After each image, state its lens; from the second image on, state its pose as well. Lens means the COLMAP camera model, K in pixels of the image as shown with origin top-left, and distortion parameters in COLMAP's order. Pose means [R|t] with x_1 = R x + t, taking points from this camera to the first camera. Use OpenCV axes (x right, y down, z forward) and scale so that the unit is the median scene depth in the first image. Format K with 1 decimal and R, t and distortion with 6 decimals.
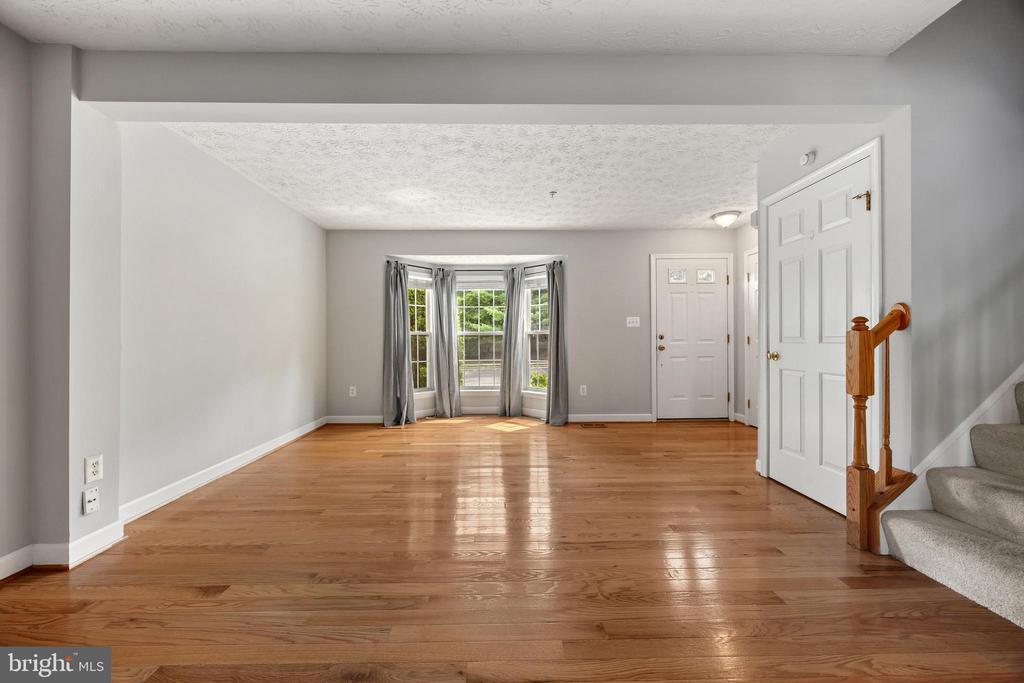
lens RADIAL K [[390.4, 0, 507.9], [0, 390.4, 341.7], [0, 0, 1]] dist [-0.001933, -0.000103]
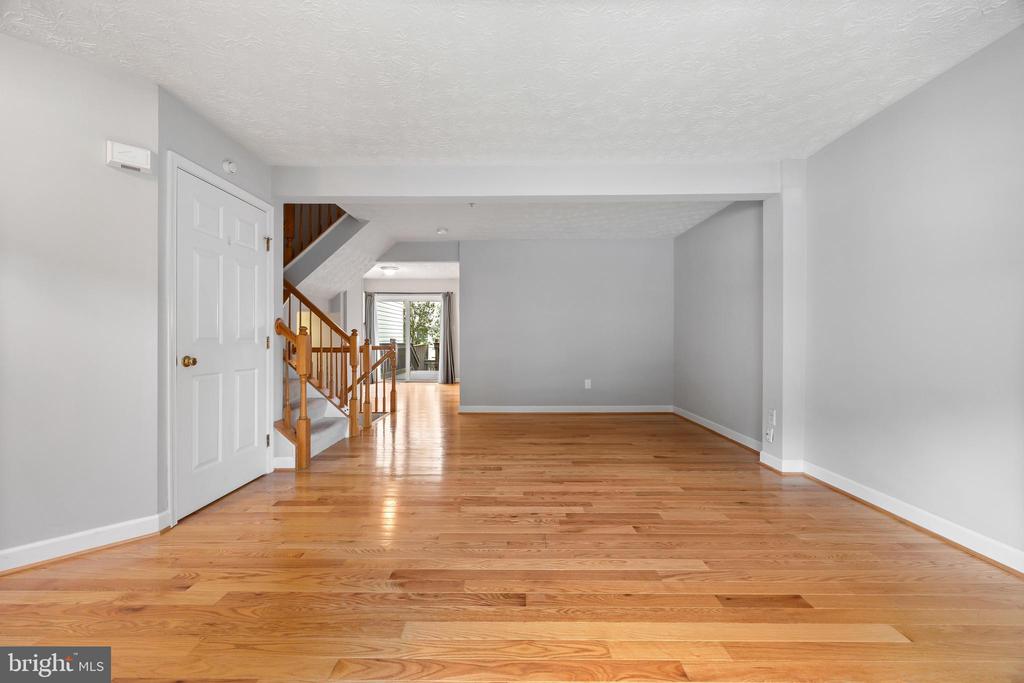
lens RADIAL K [[390.4, 0, 507.9], [0, 390.4, 341.7], [0, 0, 1]] dist [-0.001933, -0.000103]
pose [[-0.999646, 0.004327, 0.026250, 0.005248], [0.004608, 0.999933, 0.010646, -0.014149], [-0.026202, 0.010763, -0.999599, 2.605984]]
